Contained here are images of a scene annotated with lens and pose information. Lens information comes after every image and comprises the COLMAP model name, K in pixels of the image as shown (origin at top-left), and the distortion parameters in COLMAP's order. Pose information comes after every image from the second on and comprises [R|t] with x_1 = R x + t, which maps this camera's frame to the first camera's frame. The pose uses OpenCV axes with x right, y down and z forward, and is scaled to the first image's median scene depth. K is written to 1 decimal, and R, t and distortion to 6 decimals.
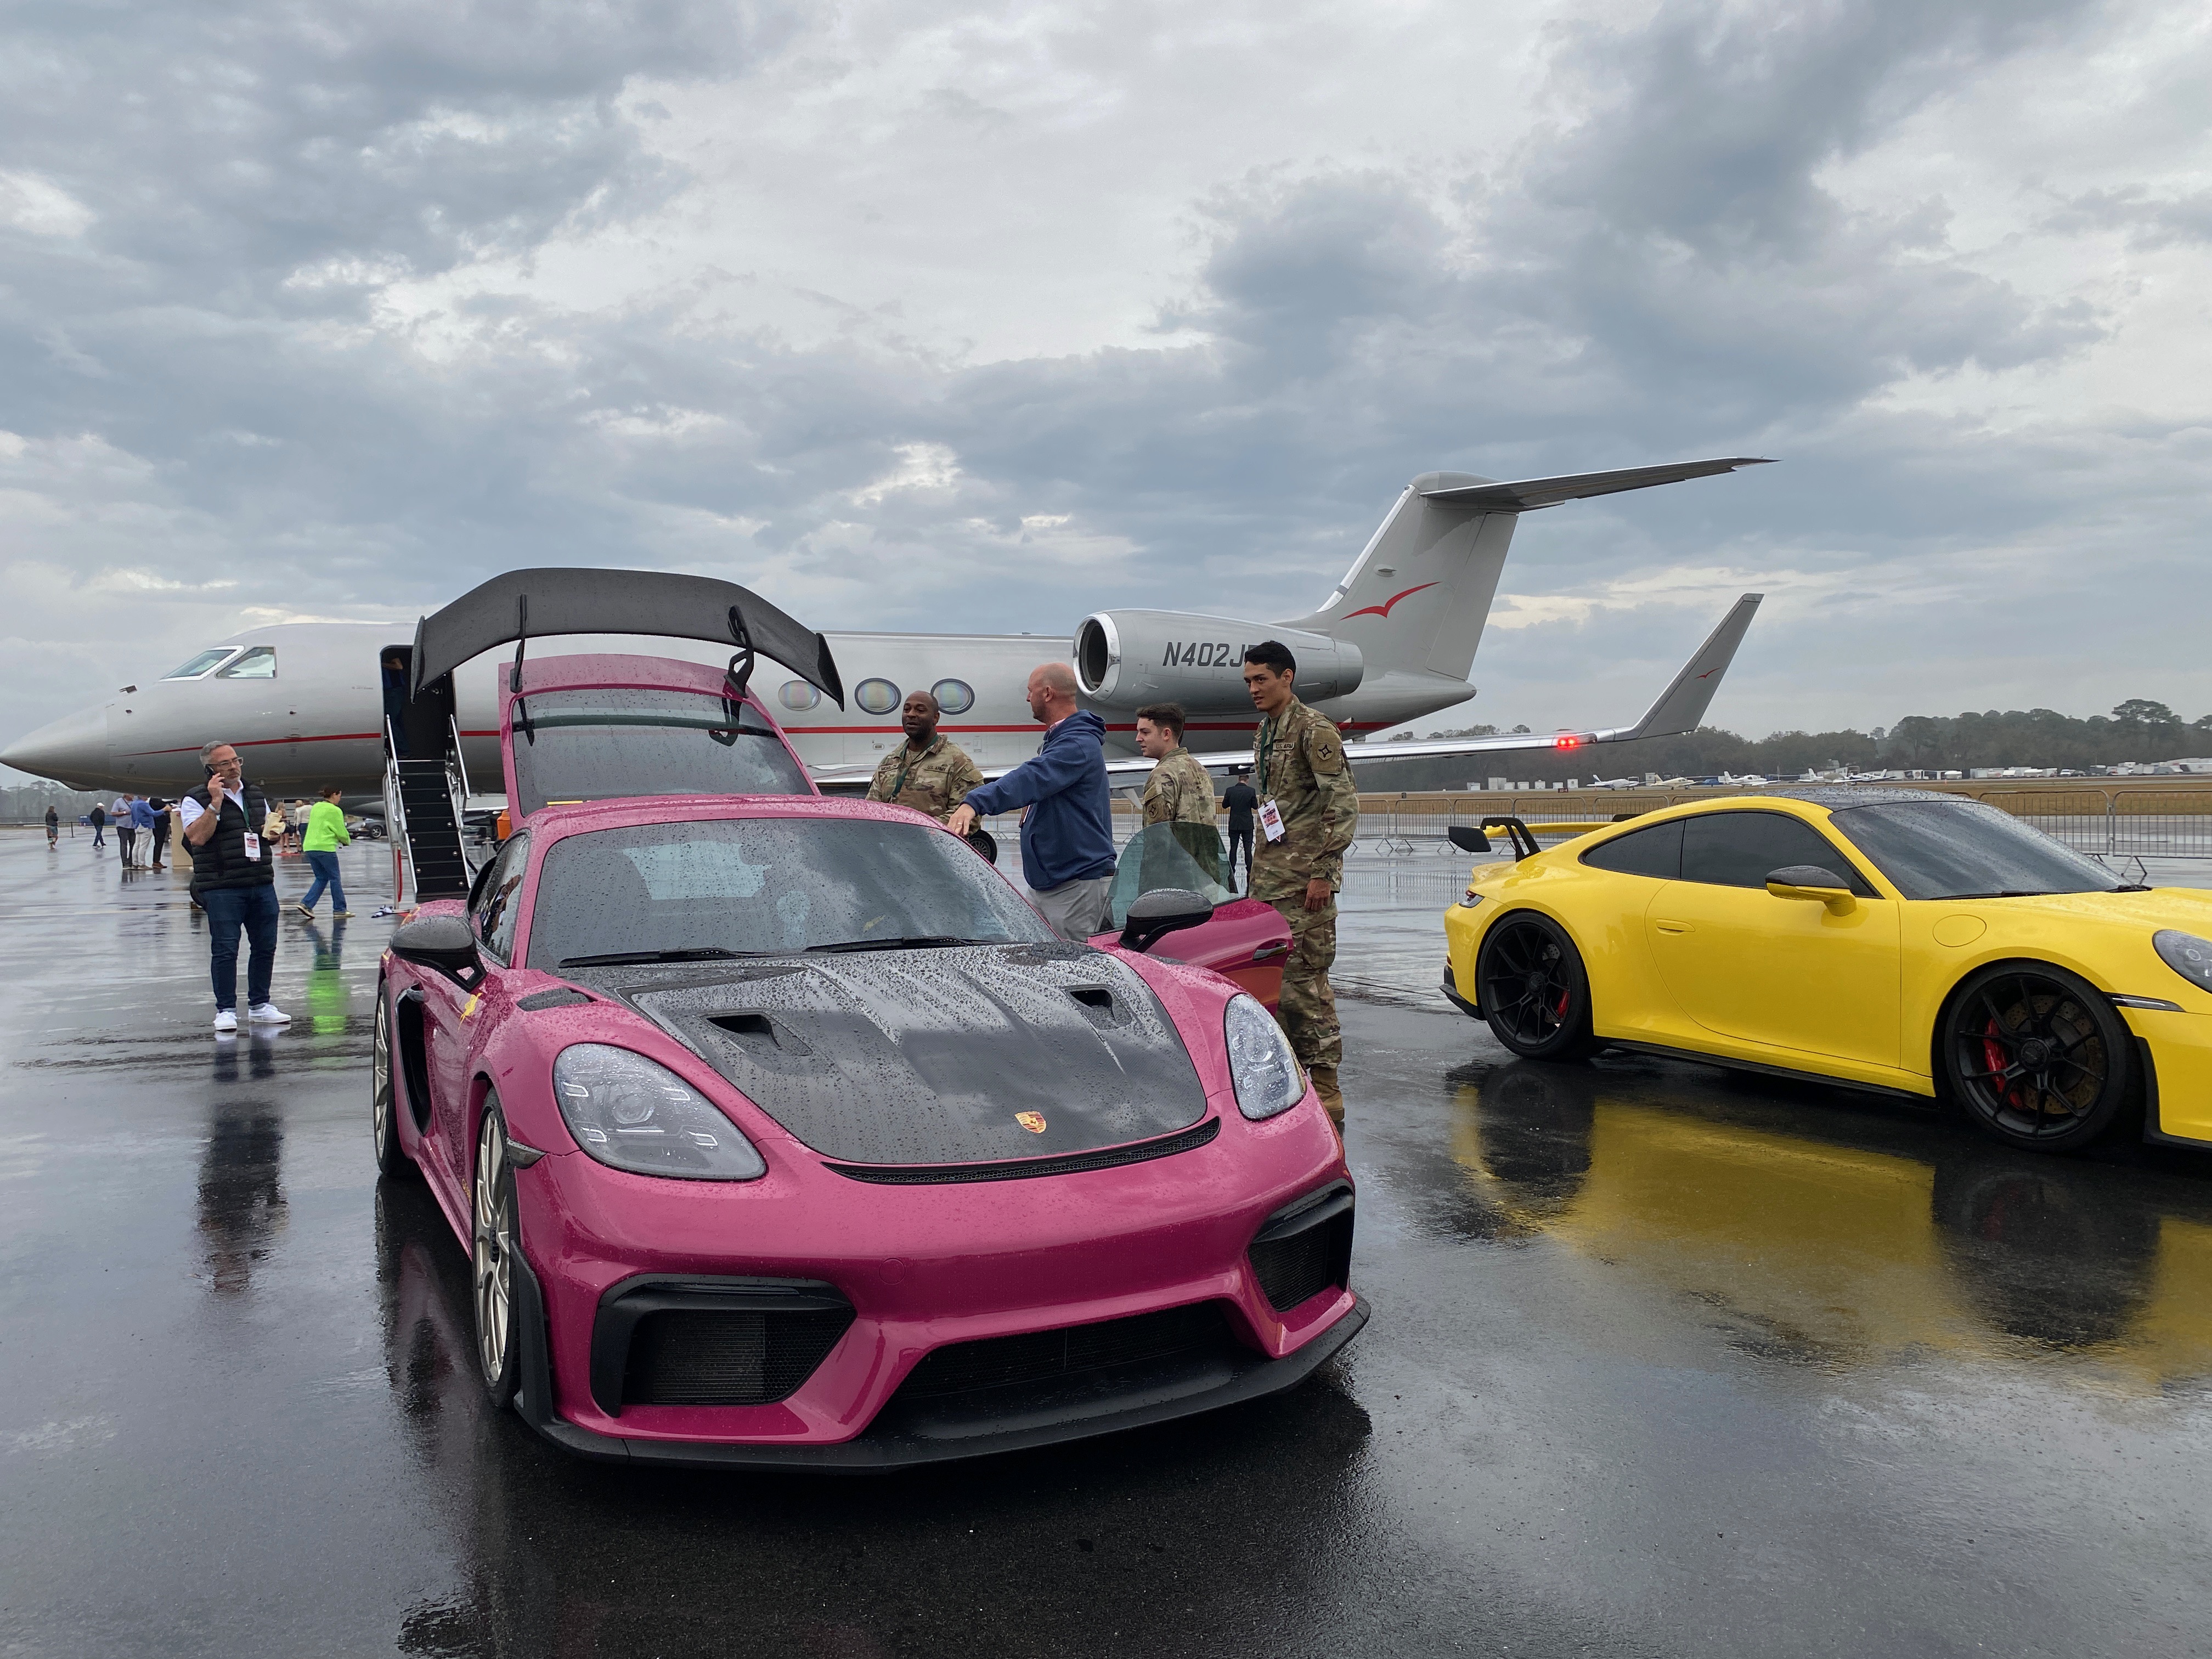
lens RADIAL K [[1743.0, 0, 1097.7], [0, 1743.0, 815.8], [0, 0, 1]] dist [0.087633, -0.192115]
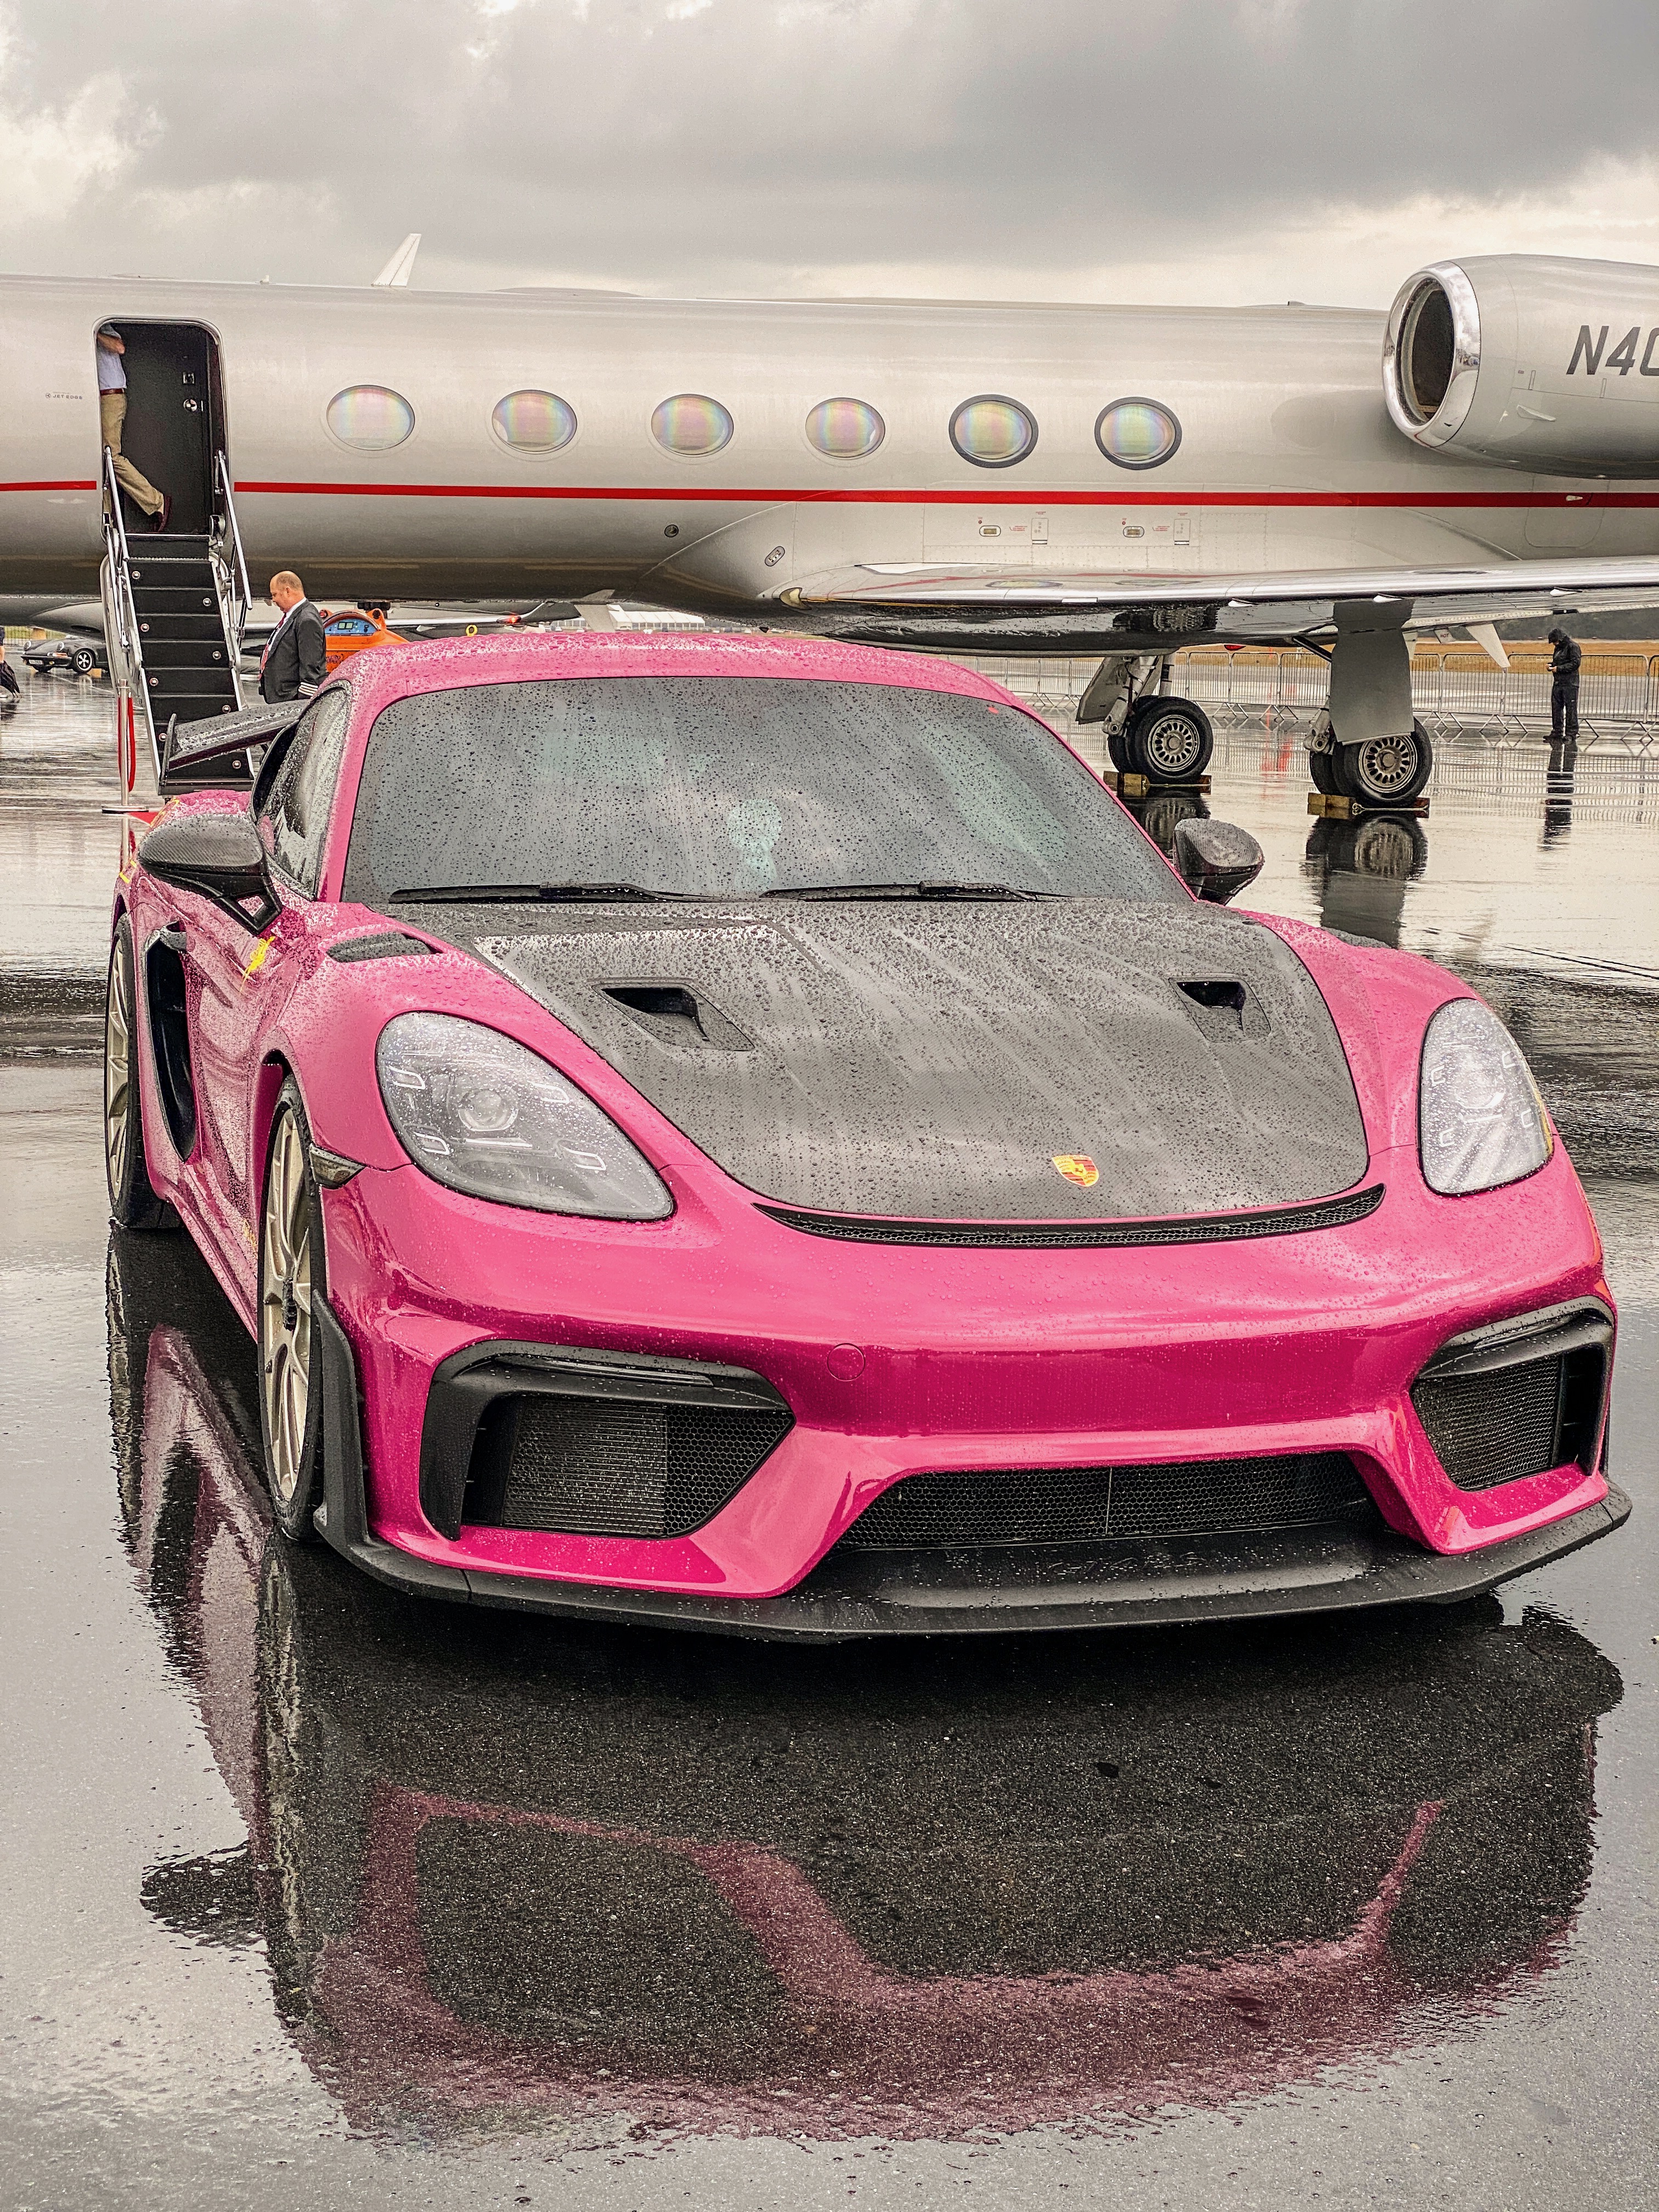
lens RADIAL K [[3298.3, 0, 829.5], [0, 3298.3, 1106.0], [0, 0, 1]] dist [0.170447, 0.043240]
pose [[0.984507, 0.056945, -0.165842, 0.068075], [-0.034948, 0.990546, 0.132657, -0.008039], [0.171828, -0.124806, 0.977189, -0.199747]]
